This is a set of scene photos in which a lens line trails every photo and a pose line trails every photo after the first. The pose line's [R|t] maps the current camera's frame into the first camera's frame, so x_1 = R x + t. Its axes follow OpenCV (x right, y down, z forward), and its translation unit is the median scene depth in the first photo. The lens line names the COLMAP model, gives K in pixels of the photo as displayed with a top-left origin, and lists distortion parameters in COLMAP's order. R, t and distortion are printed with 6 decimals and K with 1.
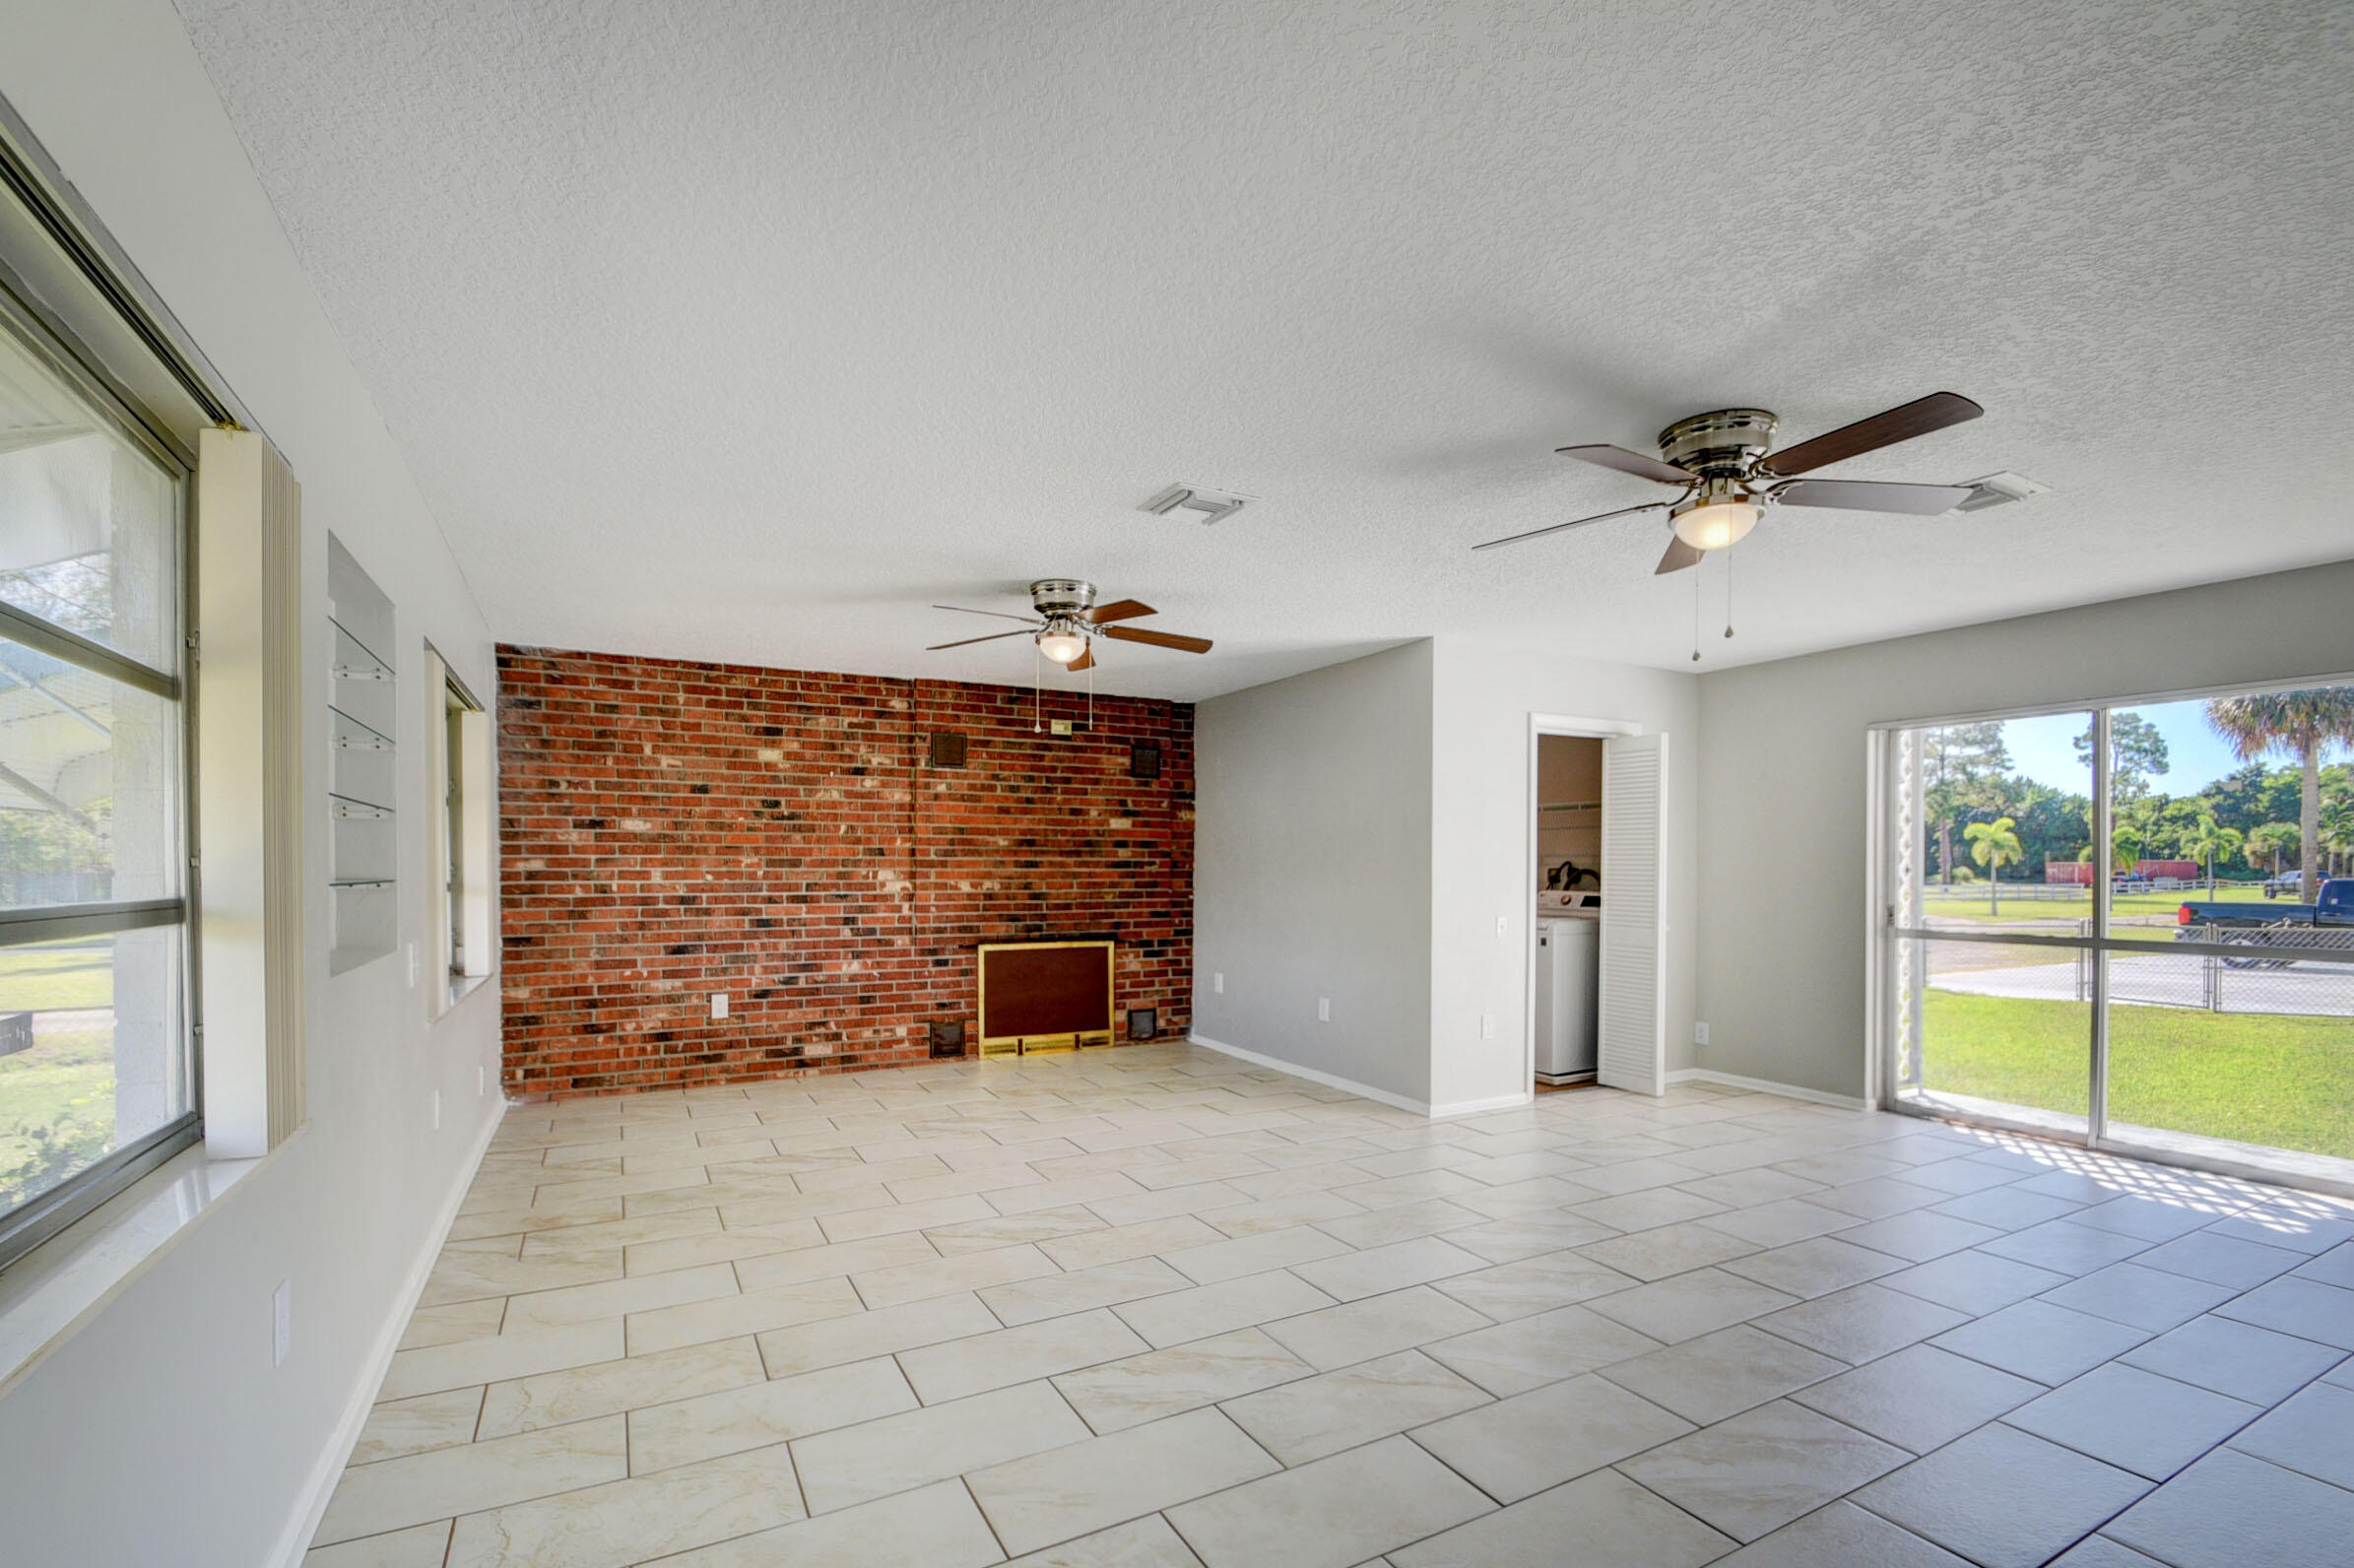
lens RADIAL K [[1049.4, 0, 1167.1], [0, 1049.4, 862.2], [0, 0, 1]] dist [-0.000253, -0.007267]
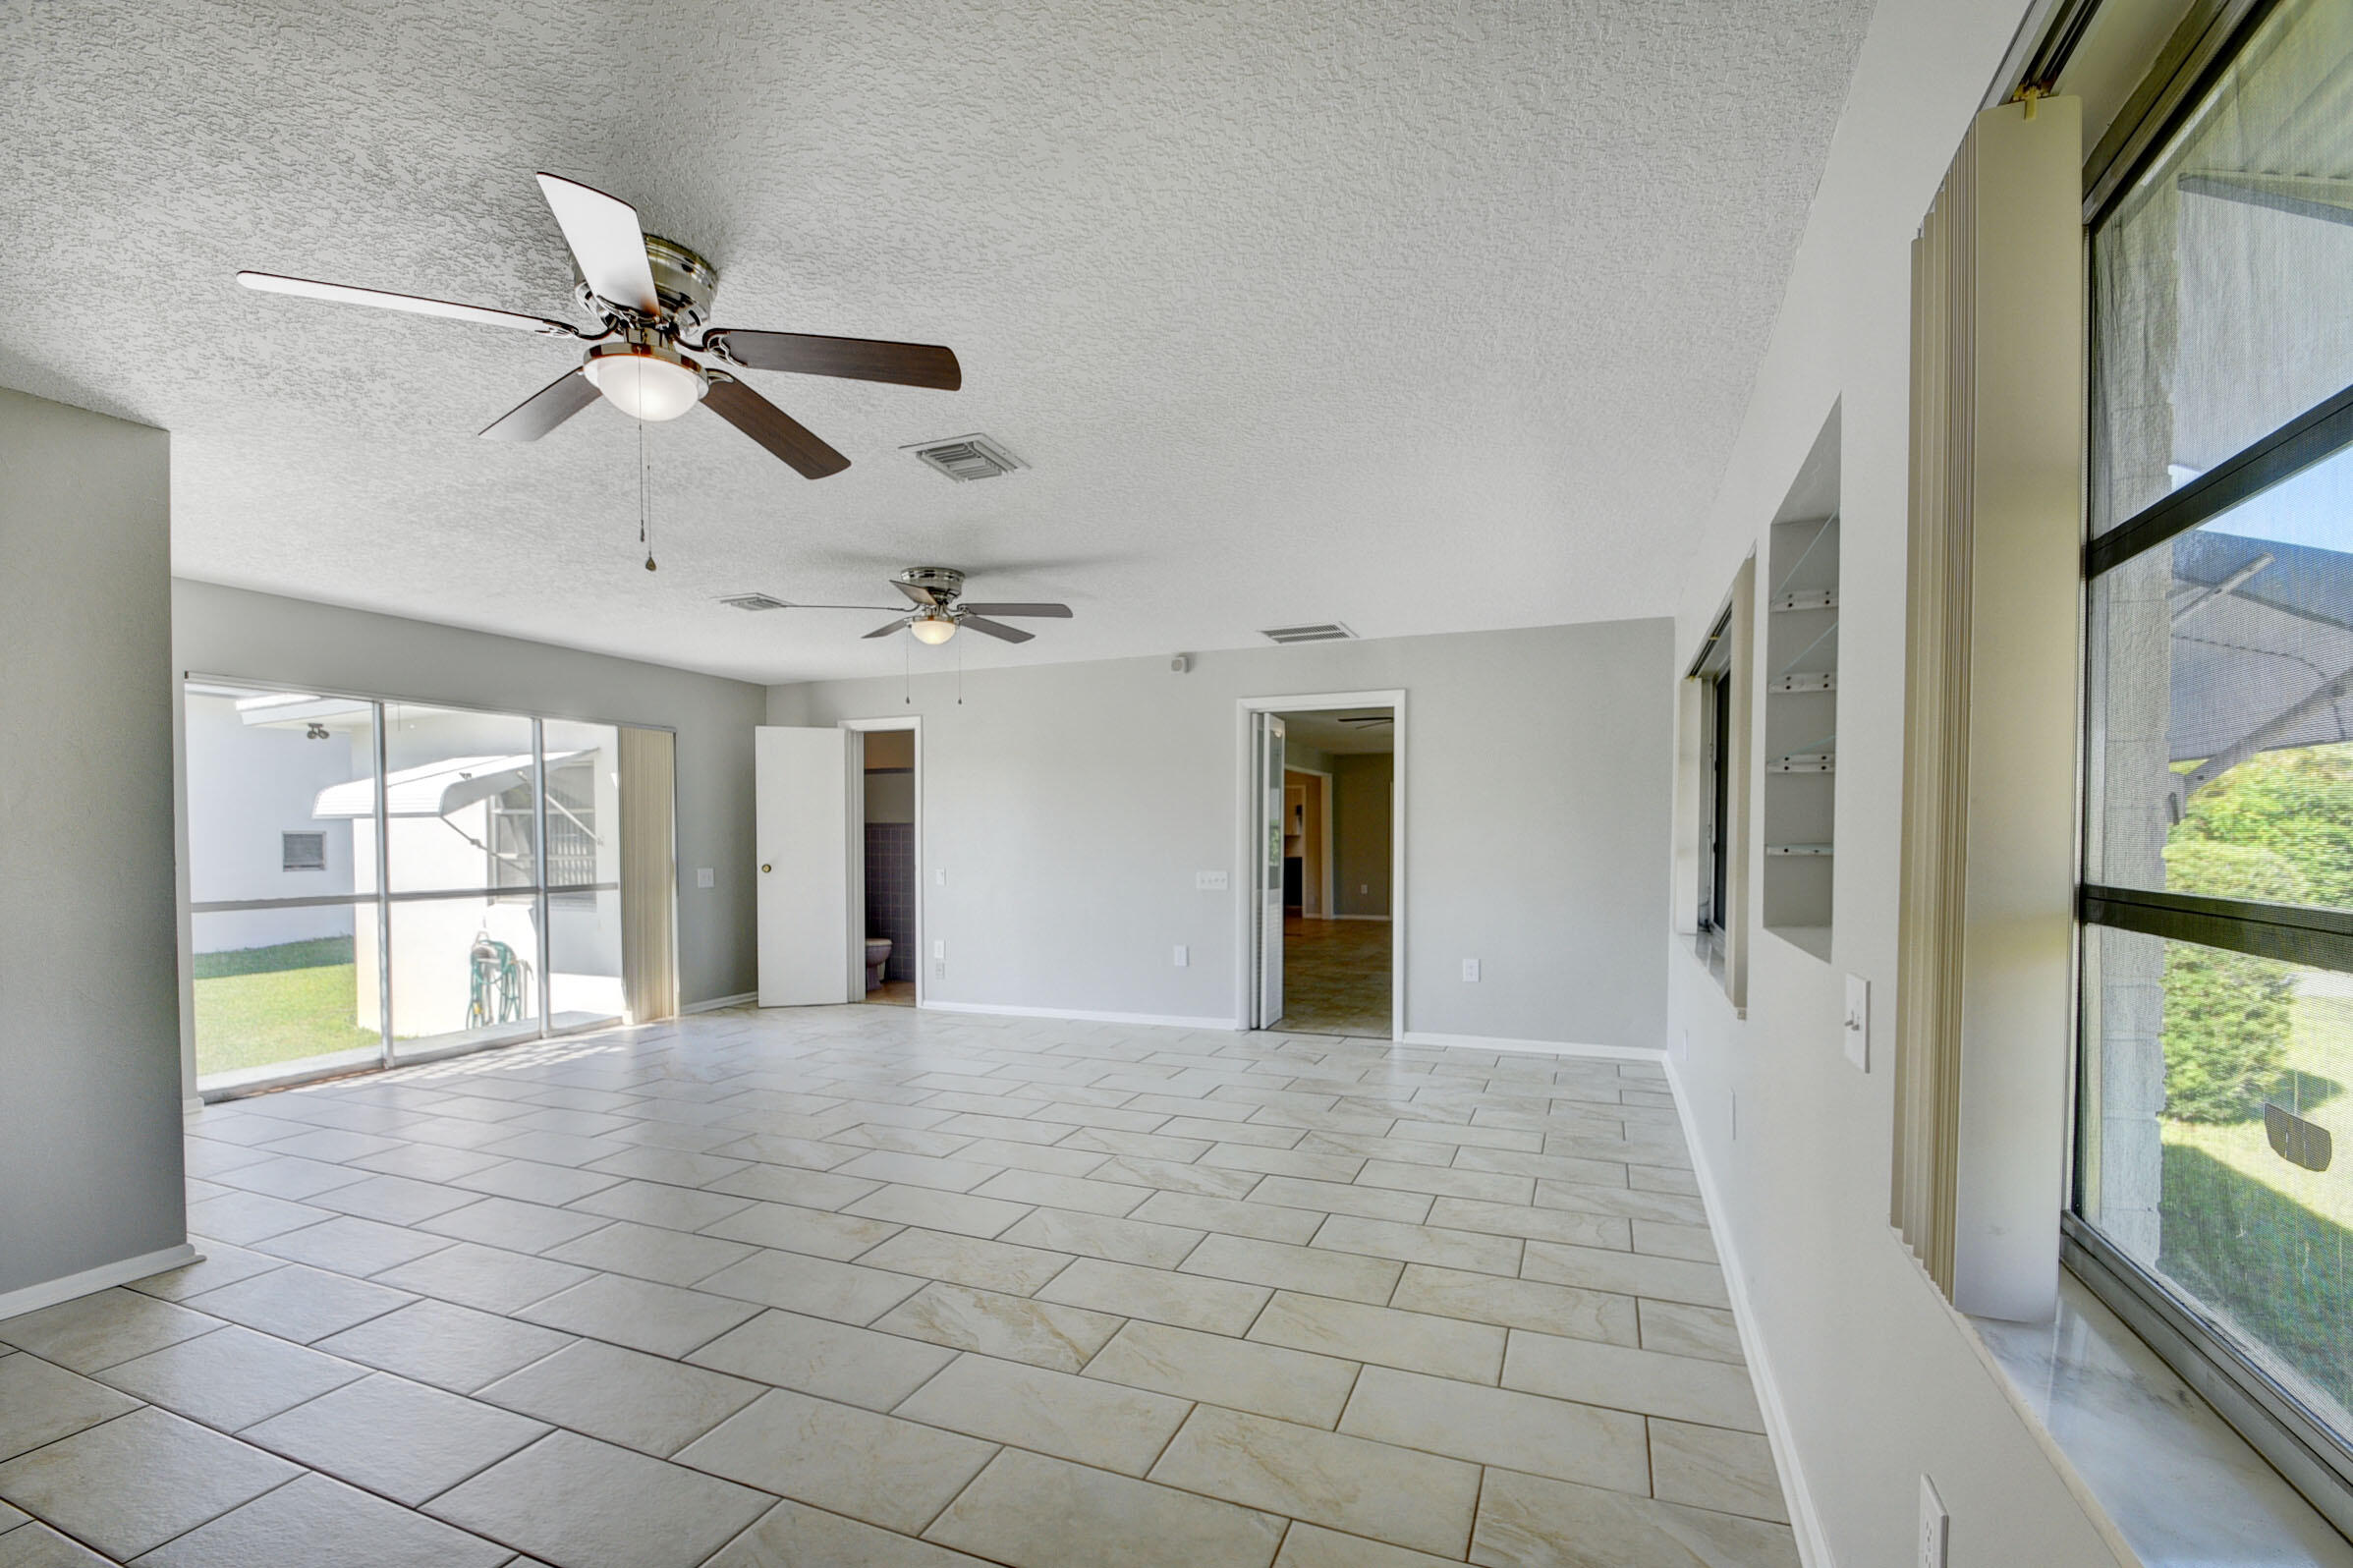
lens RADIAL K [[1048.9, 0, 1166.6], [0, 1048.9, 862.2], [0, 0, 1]] dist [-0.000253, -0.007267]
pose [[-0.625578, -0.022745, 0.779830, -0.461778], [0.000548, 0.999562, 0.029593, 0.001946], [-0.780161, 0.018940, -0.625292, 0.800522]]
